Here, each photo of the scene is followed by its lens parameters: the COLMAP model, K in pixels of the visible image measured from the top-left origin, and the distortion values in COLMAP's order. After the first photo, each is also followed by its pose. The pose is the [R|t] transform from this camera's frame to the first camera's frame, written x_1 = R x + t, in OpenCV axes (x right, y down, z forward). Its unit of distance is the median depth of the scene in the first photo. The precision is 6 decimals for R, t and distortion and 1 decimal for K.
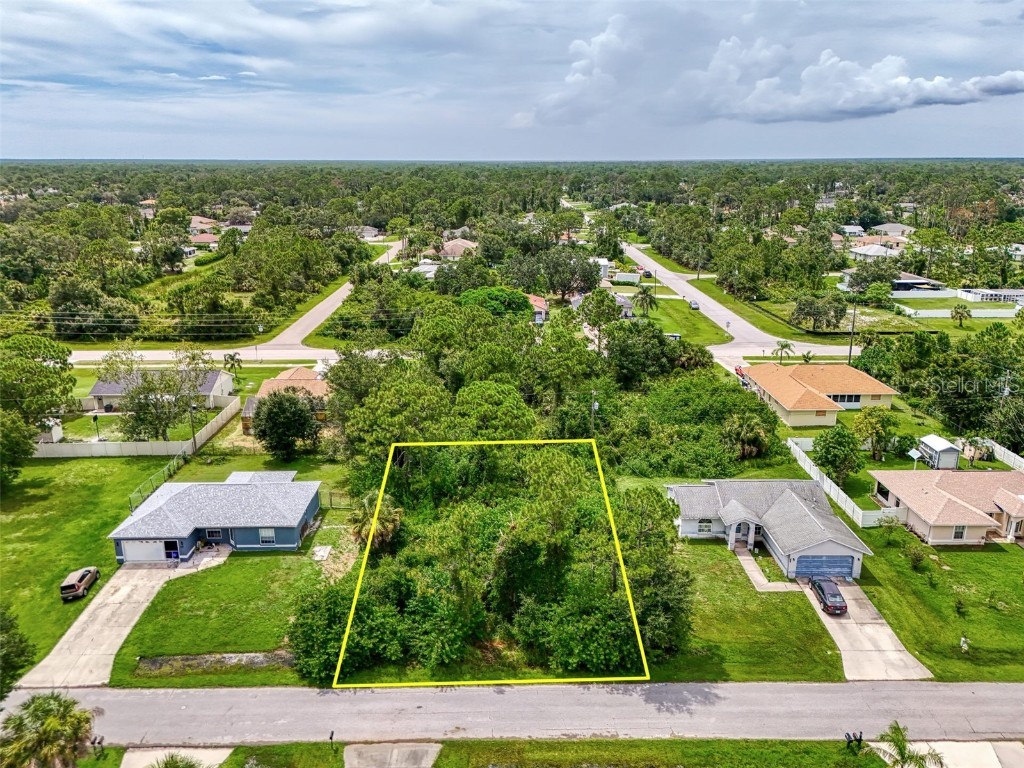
lens RADIAL K [[763.2, 0, 509.9], [0, 763.2, 384.5], [0, 0, 1]] dist [0.072308, -0.075068]
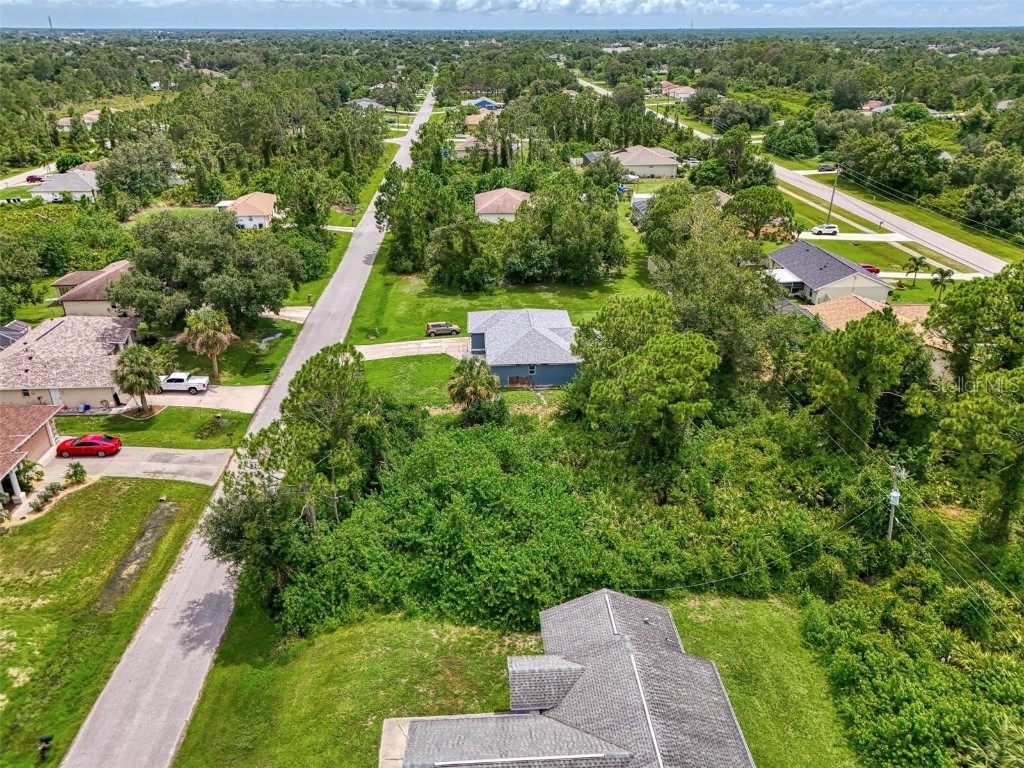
lens RADIAL K [[770.5, 0, 510.6], [0, 770.5, 382.7], [0, 0, 1]] dist [0.071061, -0.072789]
pose [[0.045331, 0.416155, -0.908163, 0.714784], [-0.279873, 0.877982, 0.388355, -0.224567], [0.958966, 0.236565, 0.156270, 0.846895]]
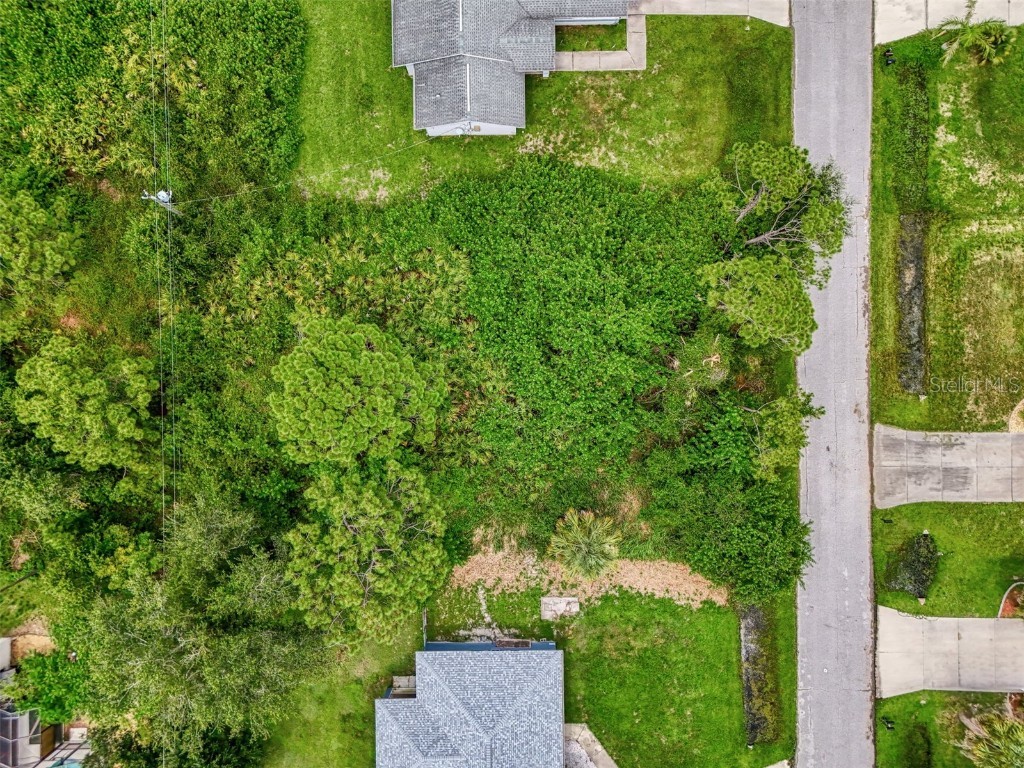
lens RADIAL K [[763.2, 0, 509.9], [0, 763.2, 384.5], [0, 0, 1]] dist [0.072308, -0.075068]
pose [[-0.003722, -0.999917, -0.012308, -0.010096], [0.292721, -0.012858, 0.956111, -0.530690], [-0.956191, -0.000045, 0.292745, 0.811095]]
